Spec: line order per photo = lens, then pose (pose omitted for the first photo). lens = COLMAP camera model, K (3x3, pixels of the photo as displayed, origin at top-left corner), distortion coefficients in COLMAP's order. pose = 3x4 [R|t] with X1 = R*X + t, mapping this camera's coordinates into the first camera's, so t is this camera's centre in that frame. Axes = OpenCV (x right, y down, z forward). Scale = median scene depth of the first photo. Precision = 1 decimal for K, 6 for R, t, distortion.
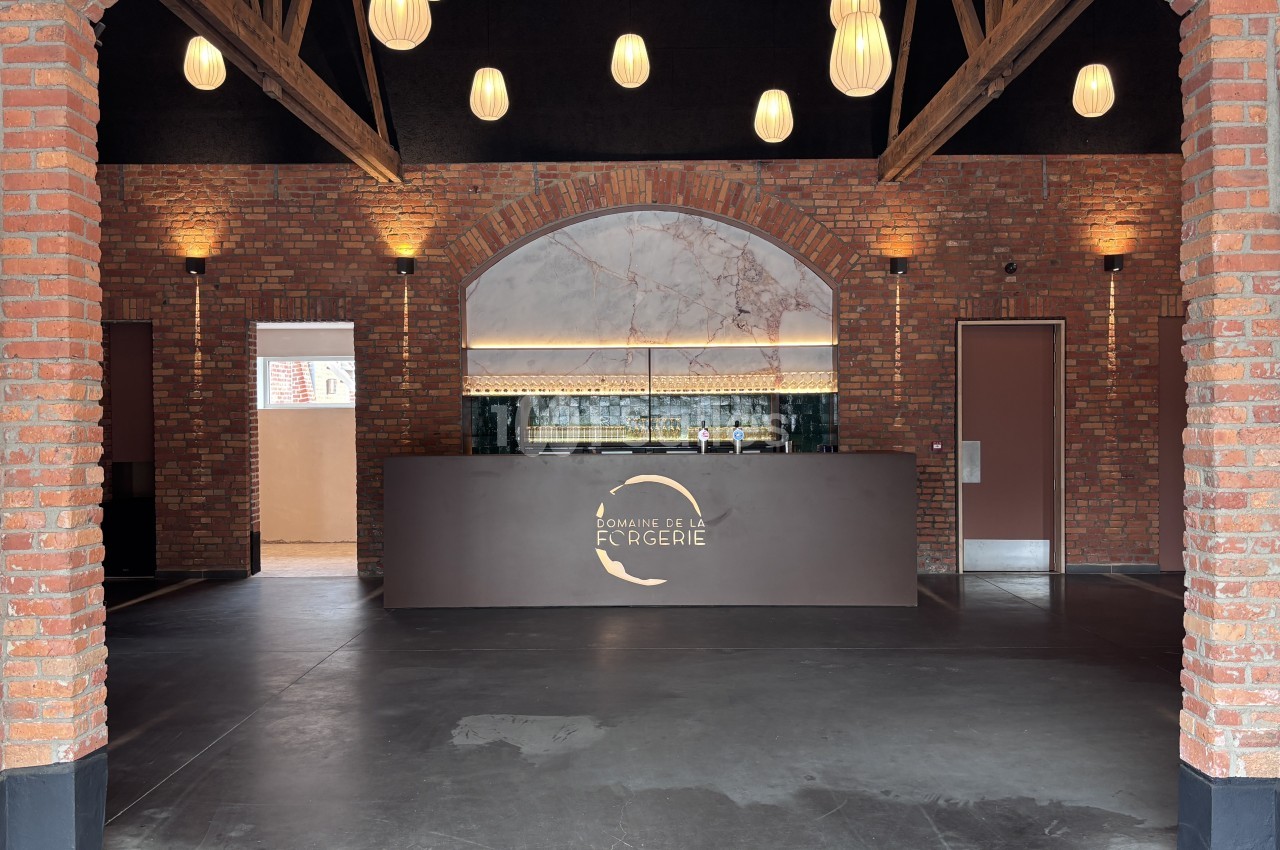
lens RADIAL K [[1088.1, 0, 644.2], [0, 1088.1, 435.0], [0, 0, 1]] dist [0.055455, -0.017494]
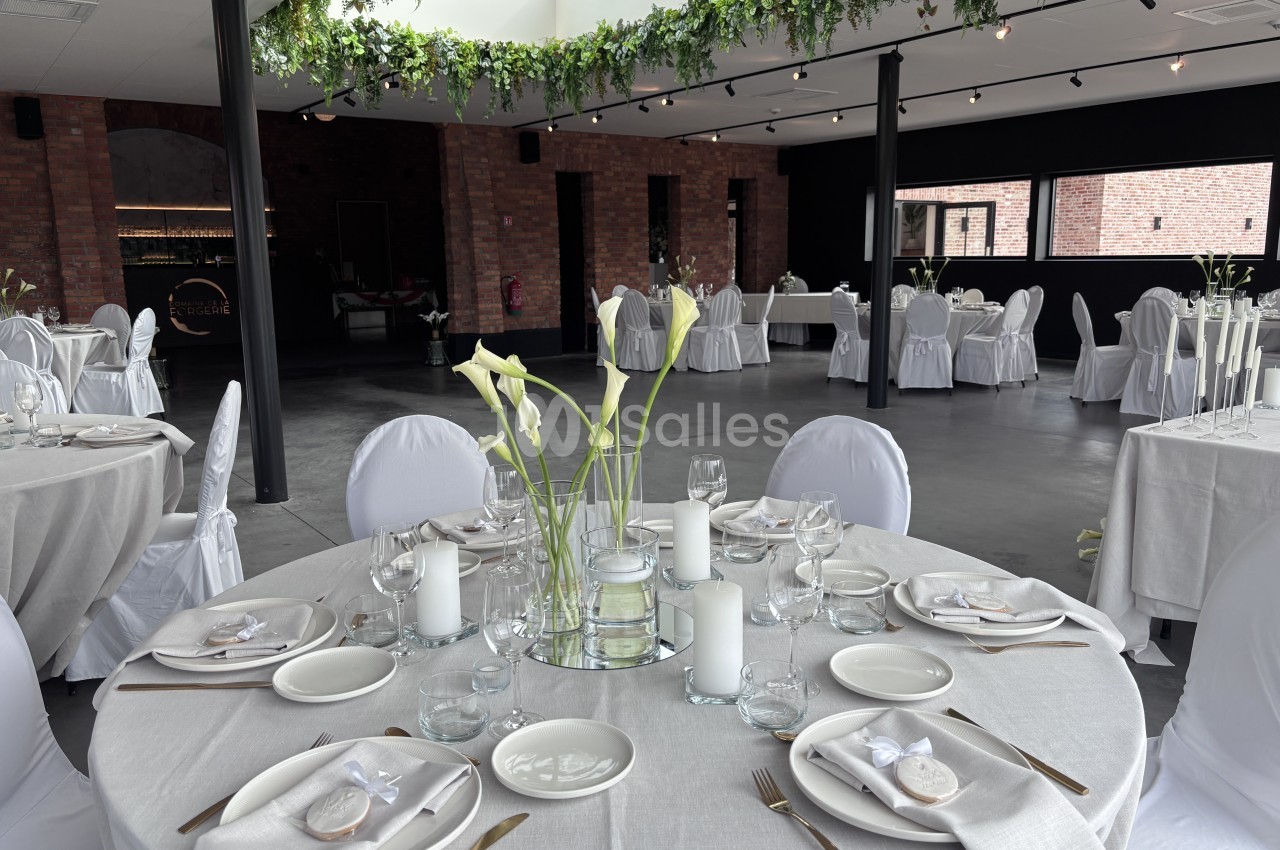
lens RADIAL K [[980.5, 0, 655.2], [0, 980.5, 426.5], [0, 0, 1]] dist [0.000061, -0.004216]
pose [[0.784475, -0.110275, 0.610278, -0.379523], [0.020341, 0.988110, 0.152400, 0.040151], [-0.619827, -0.107140, 0.777390, -0.758757]]
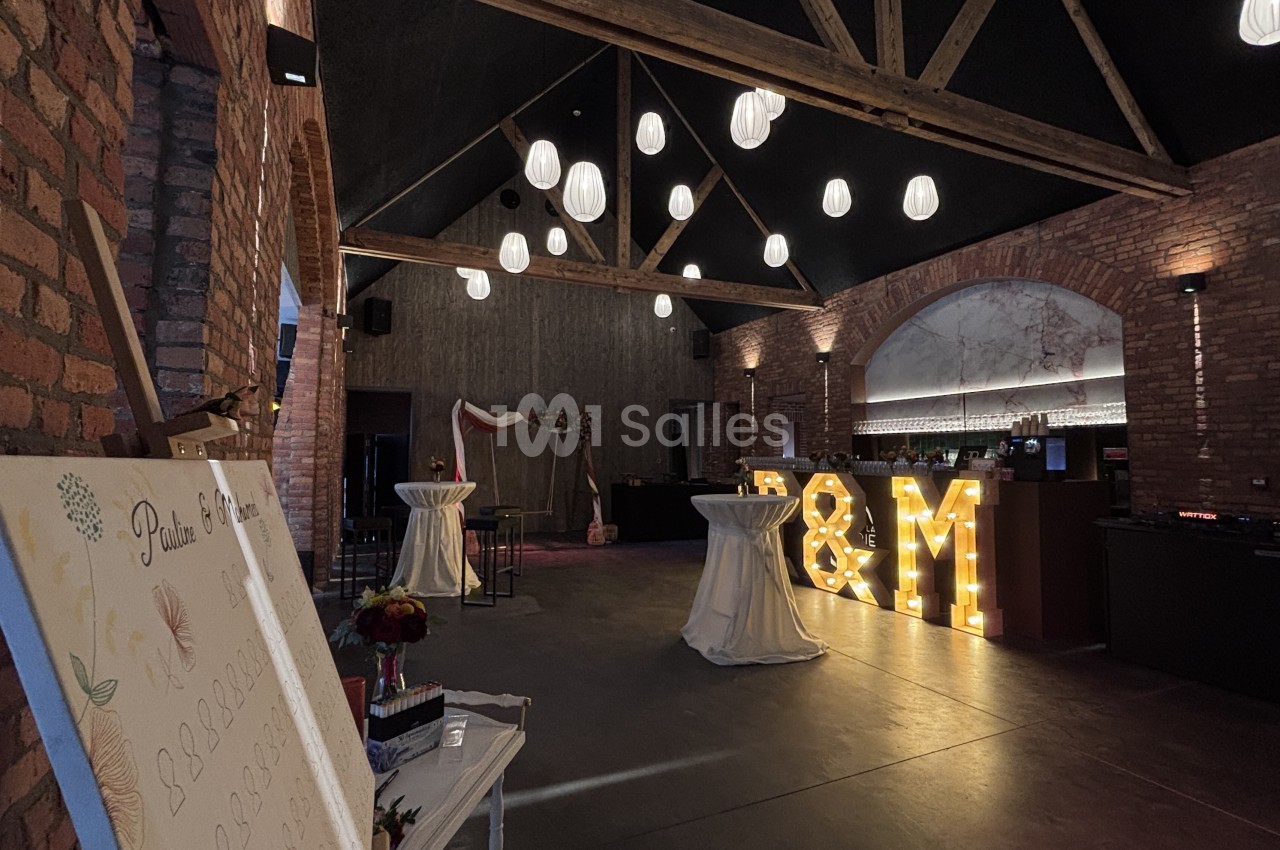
lens RADIAL K [[611.4, 0, 640.0], [0, 611.4, 425.0], [0, 0, 1]] dist [0.004018, -0.000087]
pose [[0.415453, -0.037672, -0.908834, 0.503316], [-0.012326, 0.998817, -0.047036, -0.005040], [0.909531, 0.030744, 0.414497, 0.364118]]
